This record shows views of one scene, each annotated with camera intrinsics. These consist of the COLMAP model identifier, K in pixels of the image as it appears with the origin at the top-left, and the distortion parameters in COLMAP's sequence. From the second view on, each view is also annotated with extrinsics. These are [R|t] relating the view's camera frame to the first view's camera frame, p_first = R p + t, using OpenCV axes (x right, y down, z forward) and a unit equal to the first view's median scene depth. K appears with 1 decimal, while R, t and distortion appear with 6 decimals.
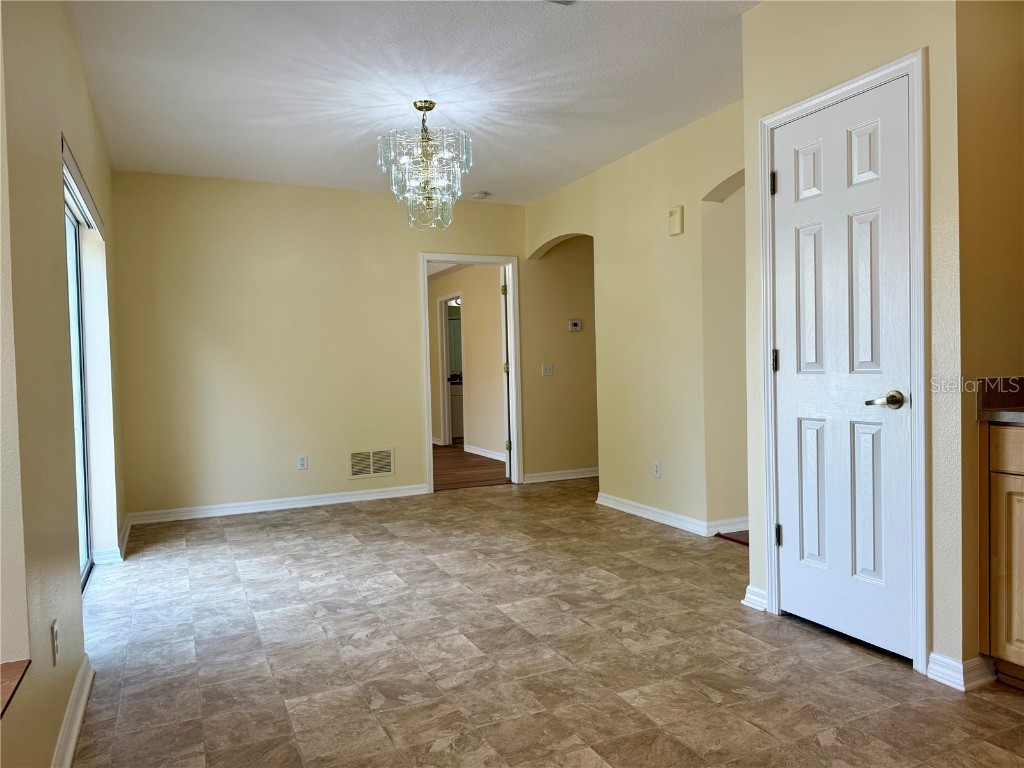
lens RADIAL K [[716.6, 0, 510.7], [0, 716.6, 382.4], [0, 0, 1]] dist [0.058876, -0.071355]
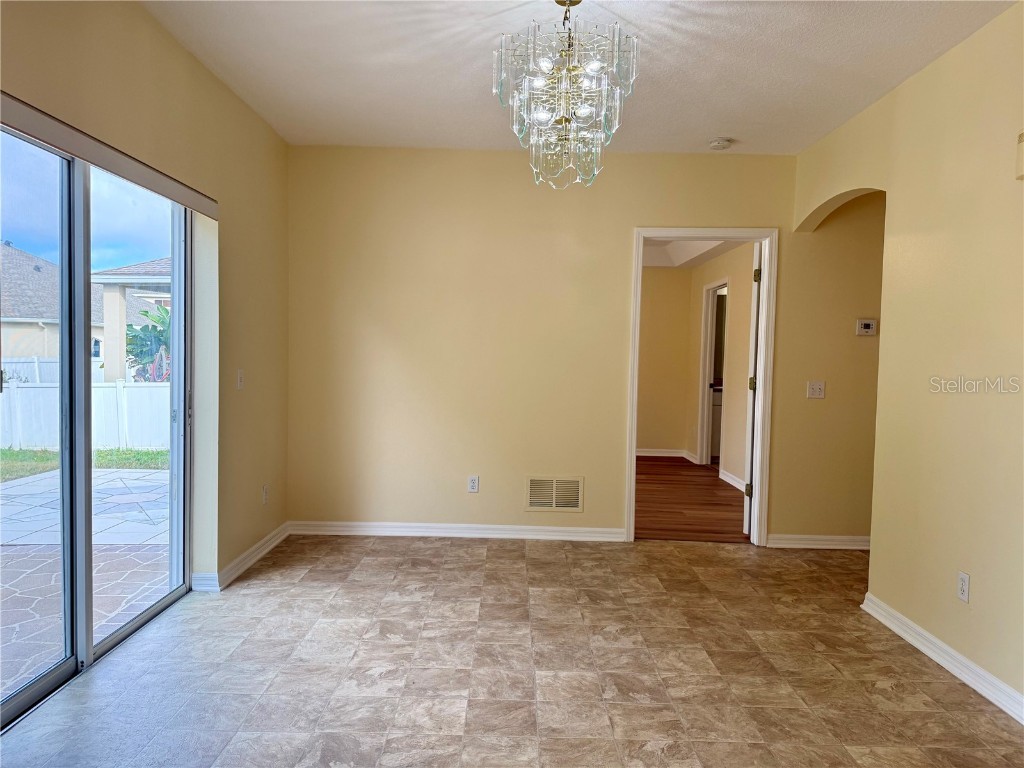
lens RADIAL K [[716.6, 0, 506.7], [0, 716.6, 382.0], [0, 0, 1]] dist [0.058876, -0.071355]
pose [[0.899362, 0.063617, -0.432552, 0.131415], [-0.054413, 0.997952, 0.033636, -0.050207], [0.433806, -0.006714, 0.900981, 0.362385]]
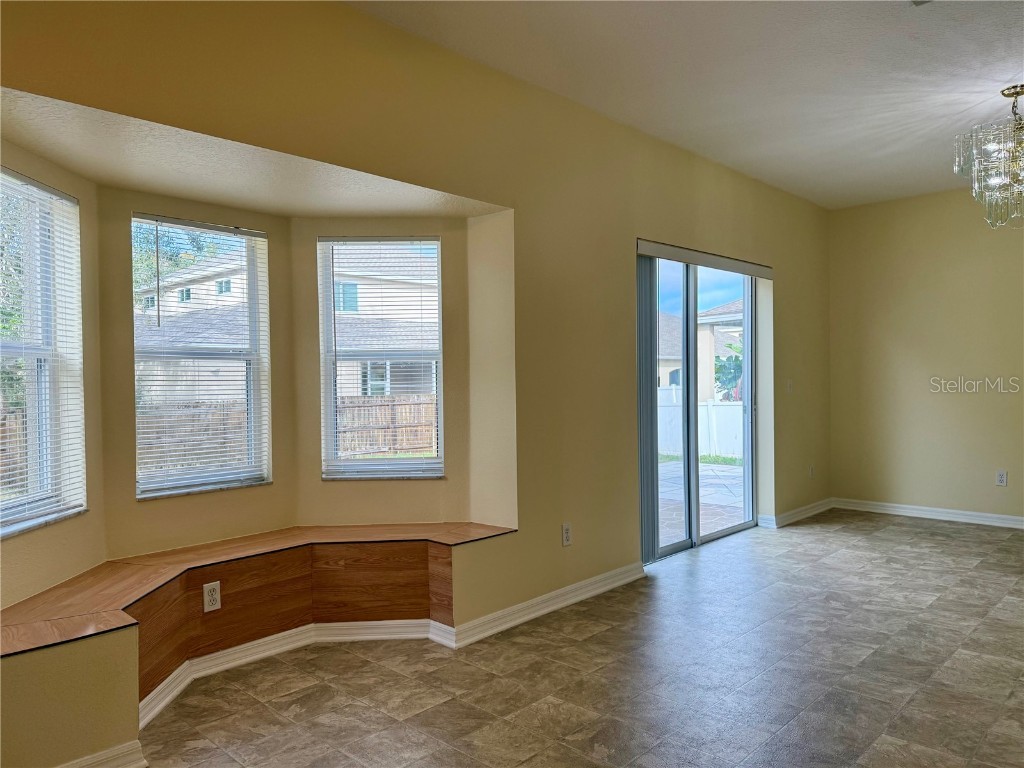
lens RADIAL K [[716.6, 0, 510.9], [0, 716.6, 381.8], [0, 0, 1]] dist [0.058876, -0.071355]
pose [[0.354371, 0.028656, -0.934666, 0.482645], [-0.019517, 0.999539, 0.023245, -0.031988], [0.934901, 0.010005, 0.354767, 0.099535]]
